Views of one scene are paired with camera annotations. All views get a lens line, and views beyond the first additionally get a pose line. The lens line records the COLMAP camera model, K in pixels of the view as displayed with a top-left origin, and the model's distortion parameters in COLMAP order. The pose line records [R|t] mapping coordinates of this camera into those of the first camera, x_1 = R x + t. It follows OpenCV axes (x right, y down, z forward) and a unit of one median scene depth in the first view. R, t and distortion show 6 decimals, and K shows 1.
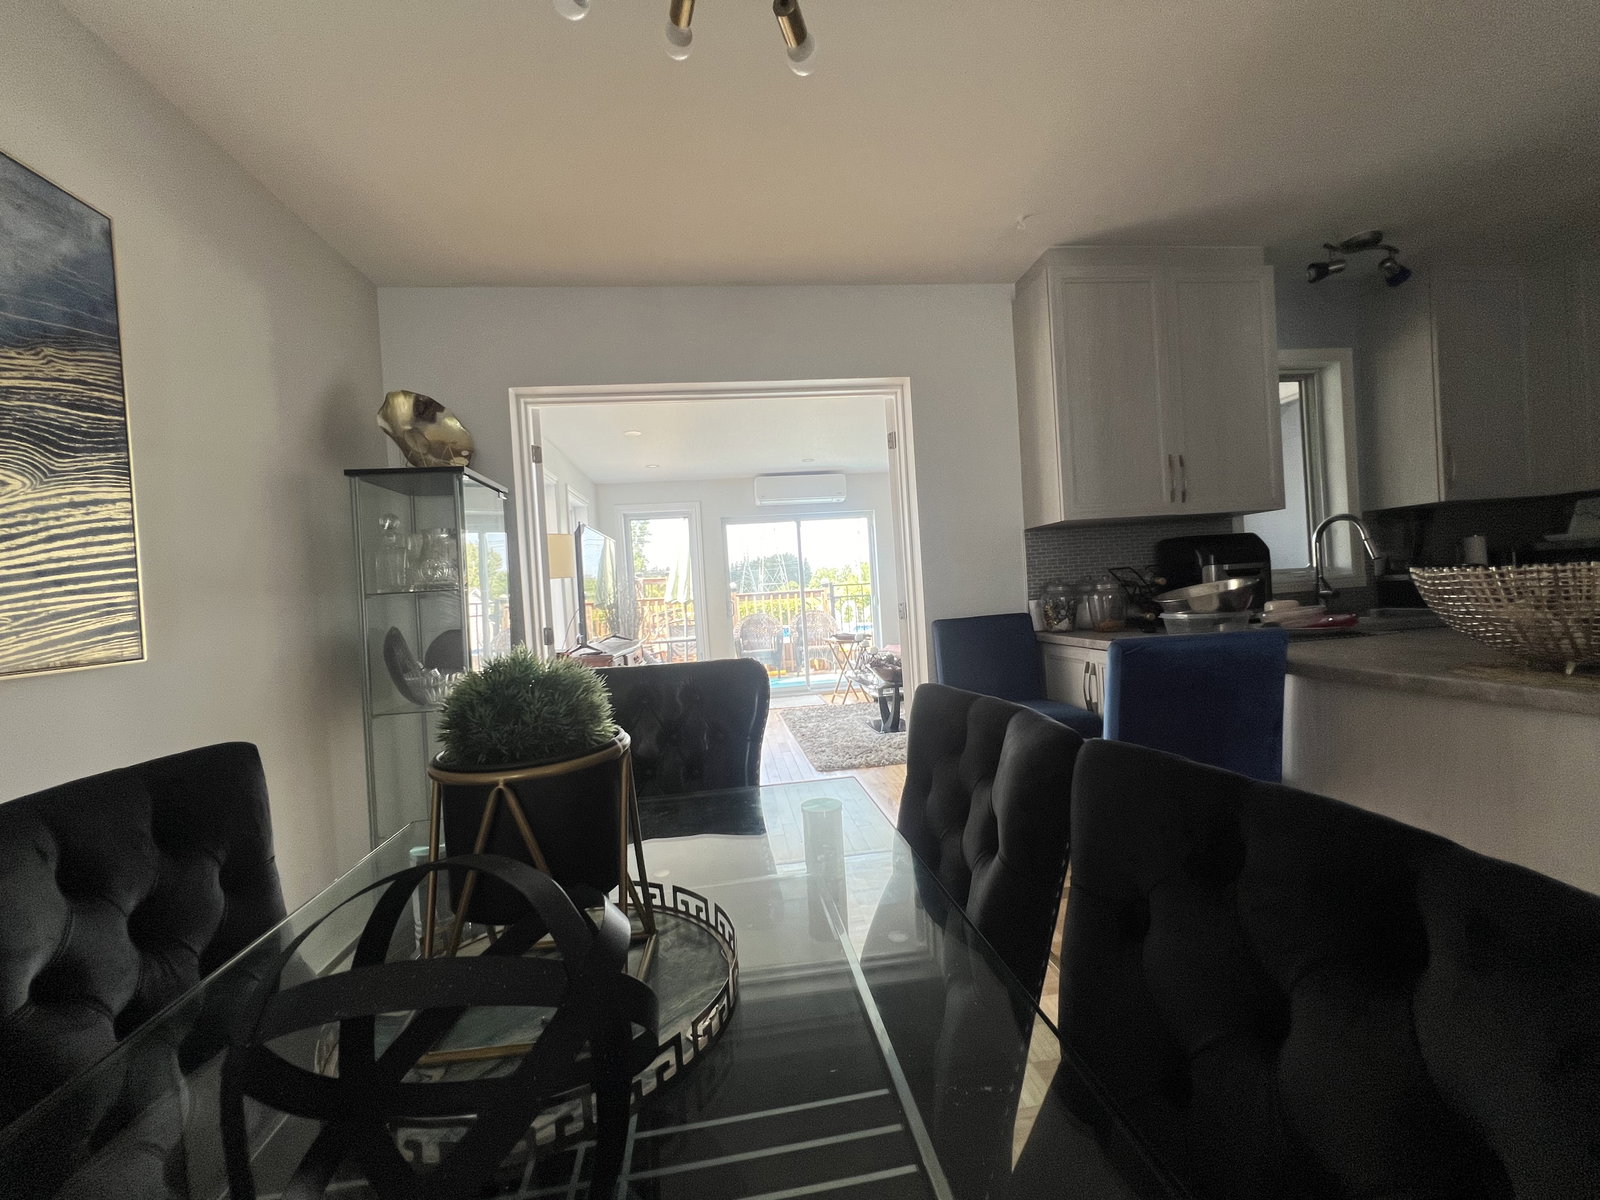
lens RADIAL K [[642.7, 0, 799.8], [0, 642.7, 605.5], [0, 0, 1]] dist [0.003489, 0.000405]
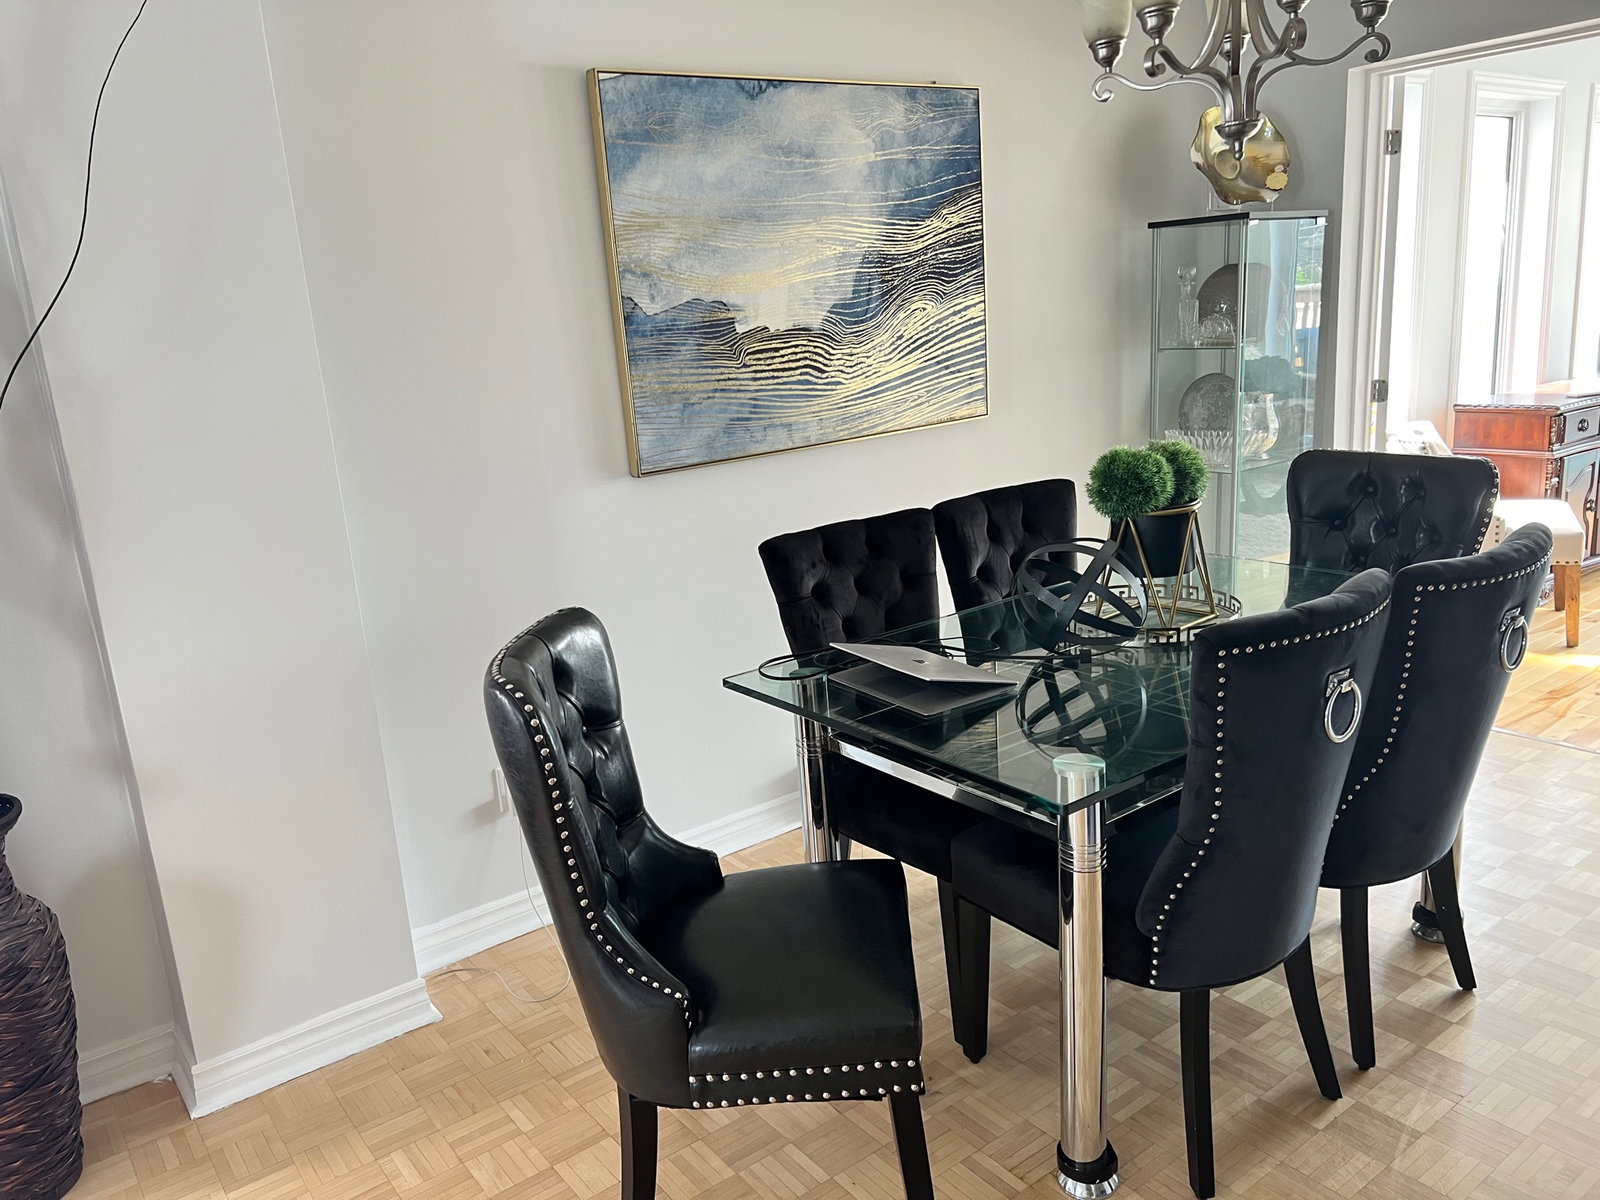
lens RADIAL K [[1190.5, 0, 798.8], [0, 1190.5, 602.4], [0, 0, 1]] dist [0.001262, 0.000252]
pose [[0.484466, 0.237866, -0.841851, 1.179572], [0.030446, 0.957156, 0.287967, -0.310036], [0.874280, -0.165141, 0.456467, -0.691072]]
